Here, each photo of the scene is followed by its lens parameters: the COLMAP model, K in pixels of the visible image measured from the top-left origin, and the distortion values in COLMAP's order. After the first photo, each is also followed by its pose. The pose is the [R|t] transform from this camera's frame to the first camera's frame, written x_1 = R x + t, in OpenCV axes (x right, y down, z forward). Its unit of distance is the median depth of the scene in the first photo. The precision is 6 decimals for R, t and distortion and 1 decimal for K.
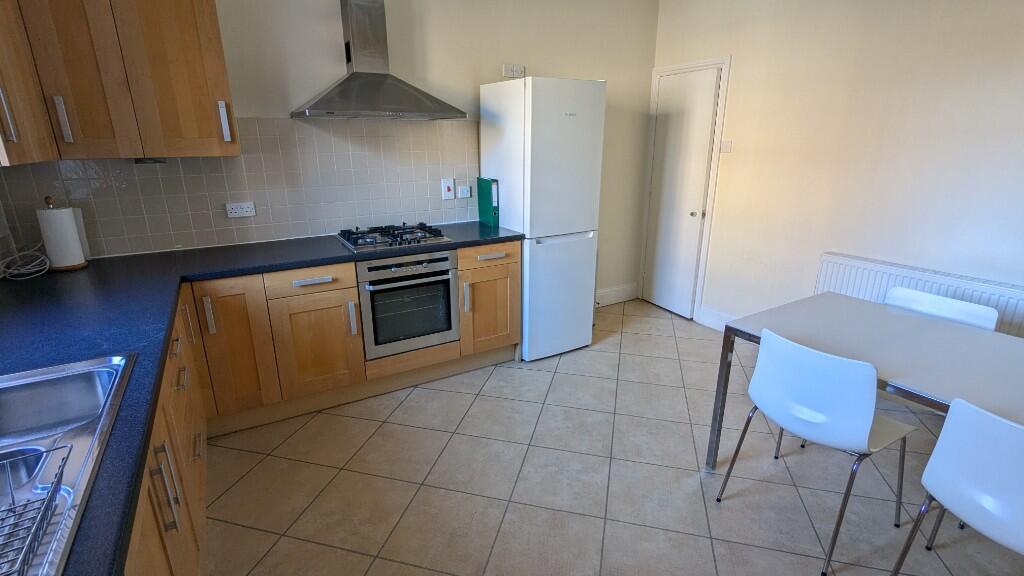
lens RADIAL K [[480.1, 0, 517.4], [0, 480.1, 287.1], [0, 0, 1]] dist [-0.013738, 0.001692]
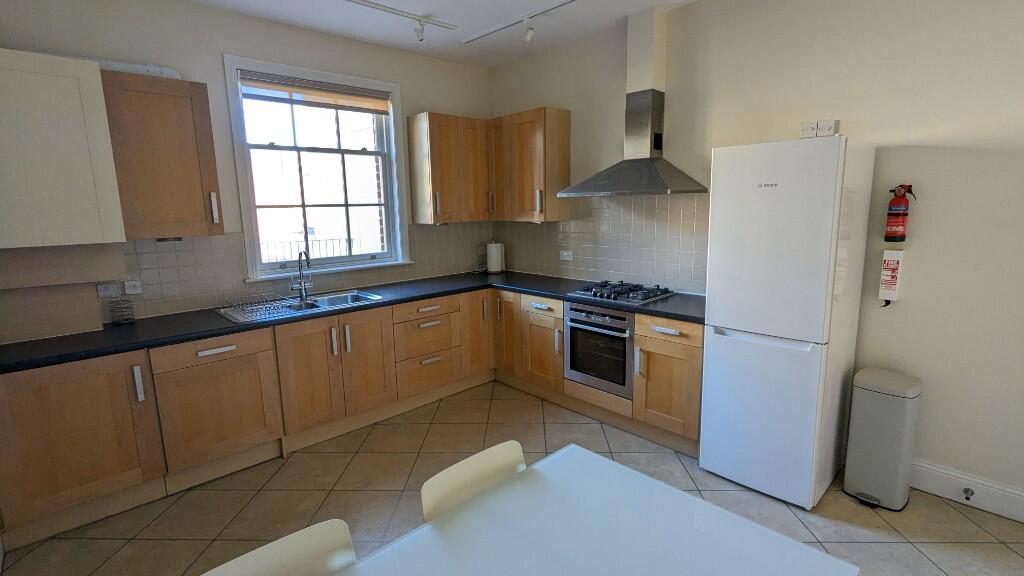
lens RADIAL K [[480.1, 0, 510.0], [0, 480.1, 284.0], [0, 0, 1]] dist [-0.013738, 0.001692]
pose [[0.206684, 0.158018, -0.965563, 0.886401], [-0.277114, 0.955916, 0.097121, -0.178148], [0.938344, 0.247498, 0.241362, 0.493331]]
